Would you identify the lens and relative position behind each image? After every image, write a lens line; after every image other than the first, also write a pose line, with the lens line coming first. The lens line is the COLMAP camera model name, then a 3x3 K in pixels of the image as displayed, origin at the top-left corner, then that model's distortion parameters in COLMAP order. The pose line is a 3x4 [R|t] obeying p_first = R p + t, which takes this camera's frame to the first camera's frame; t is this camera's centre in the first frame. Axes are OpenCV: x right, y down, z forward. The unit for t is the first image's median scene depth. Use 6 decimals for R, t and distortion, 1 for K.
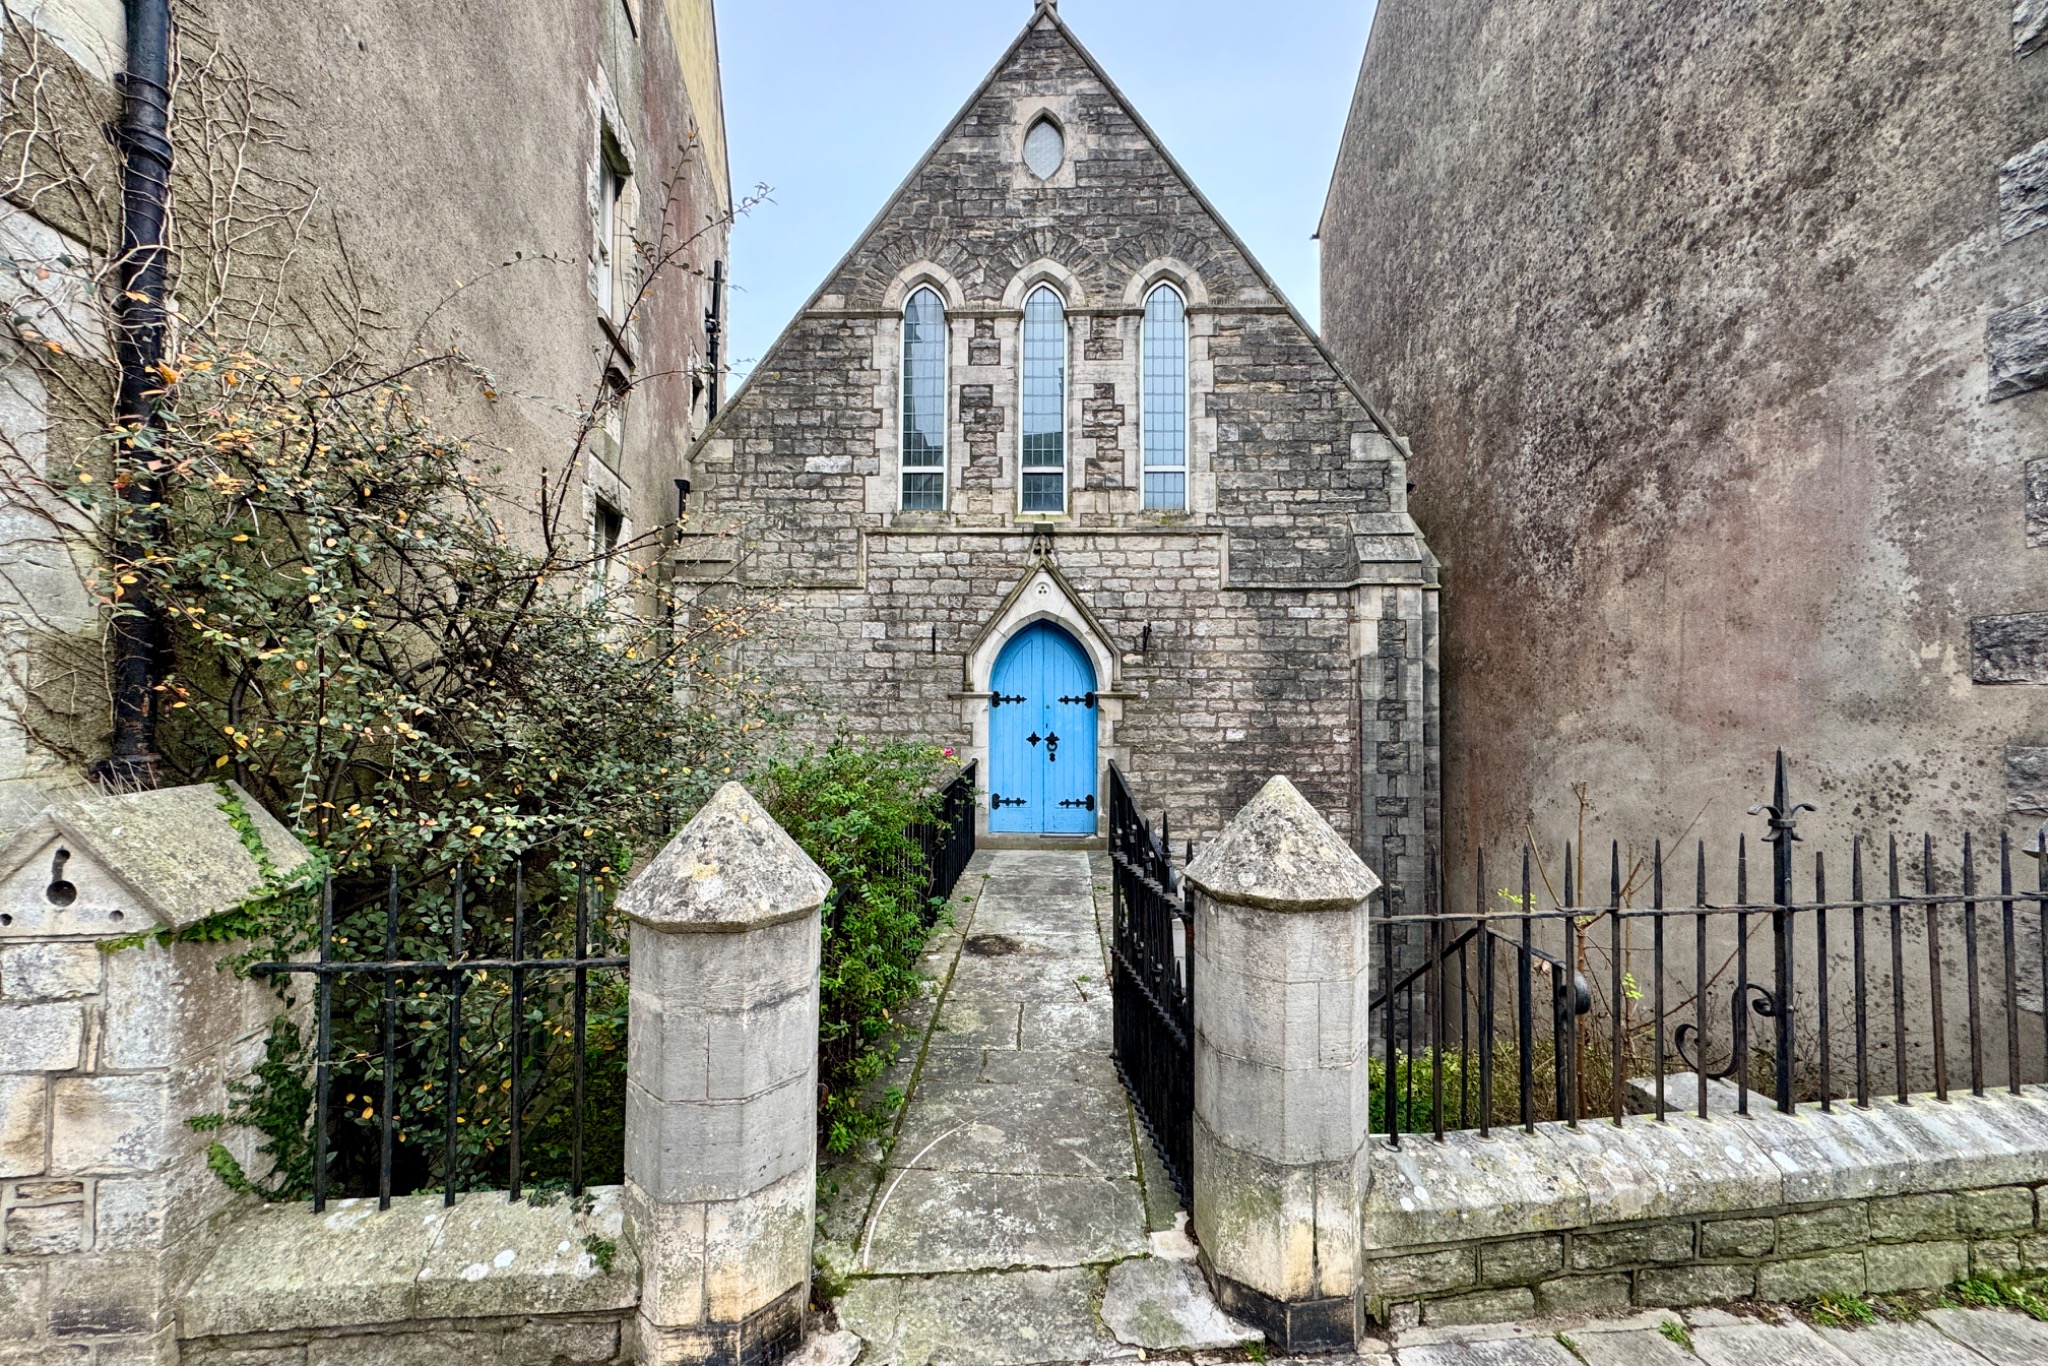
lens RADIAL K [[828.0, 0, 1024.4], [0, 828.0, 684.3], [0, 0, 1]] dist [-0.001540, -0.000263]
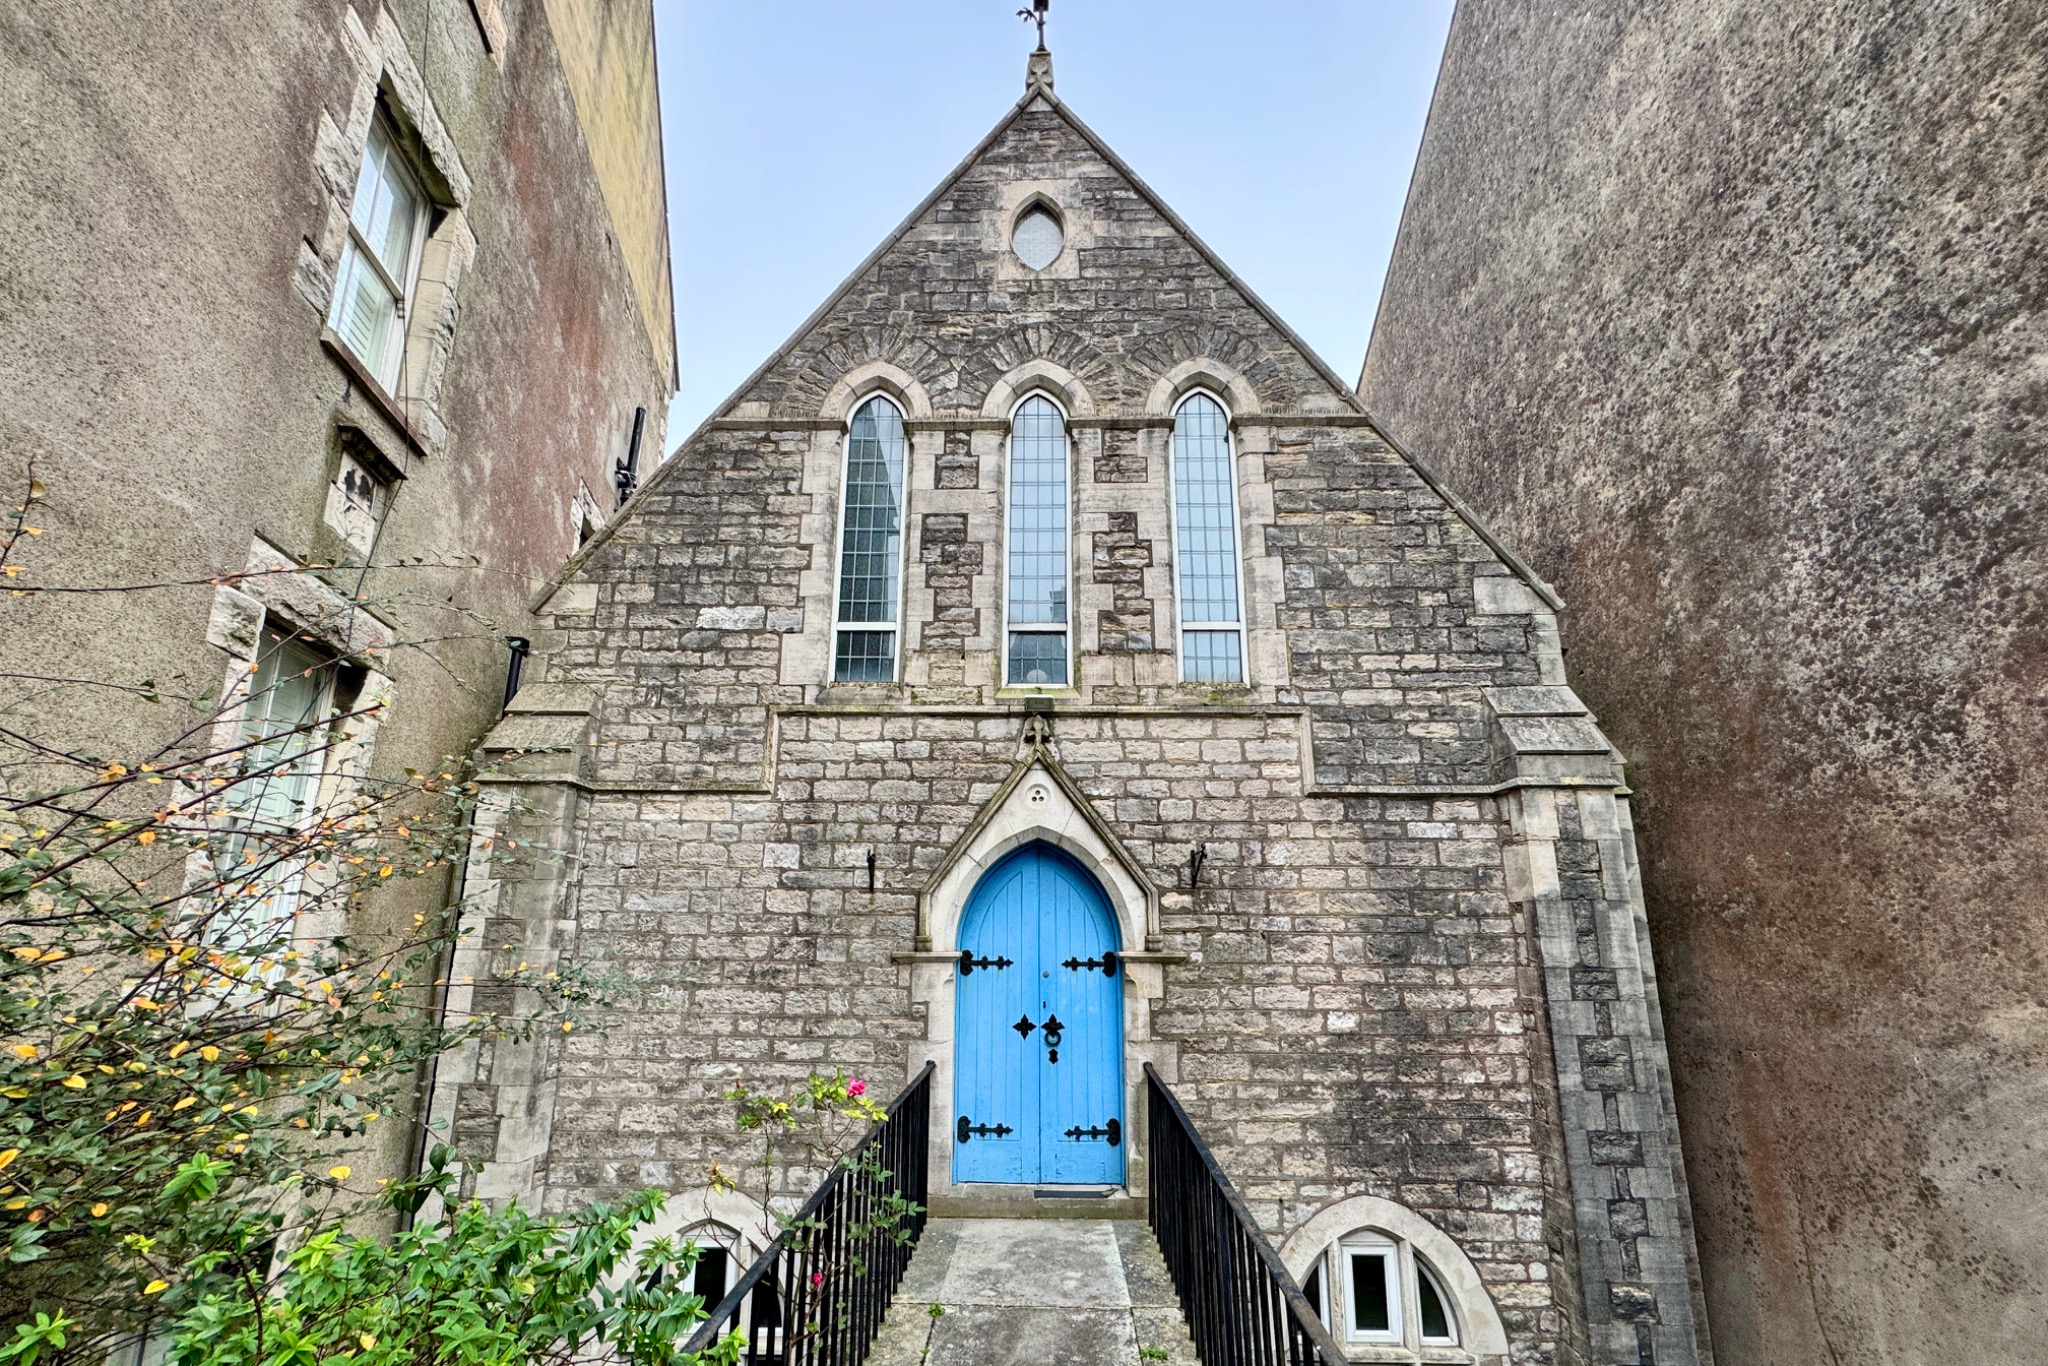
lens RADIAL K [[828.0, 0, 1021.9], [0, 828.0, 762.5], [0, 0, 1]] dist [-0.001540, -0.000263]
pose [[0.999937, 0.003298, 0.010774, 0.001835], [-0.001177, 0.981545, -0.191227, -0.012434], [-0.011206, 0.191202, 0.981487, 0.337945]]
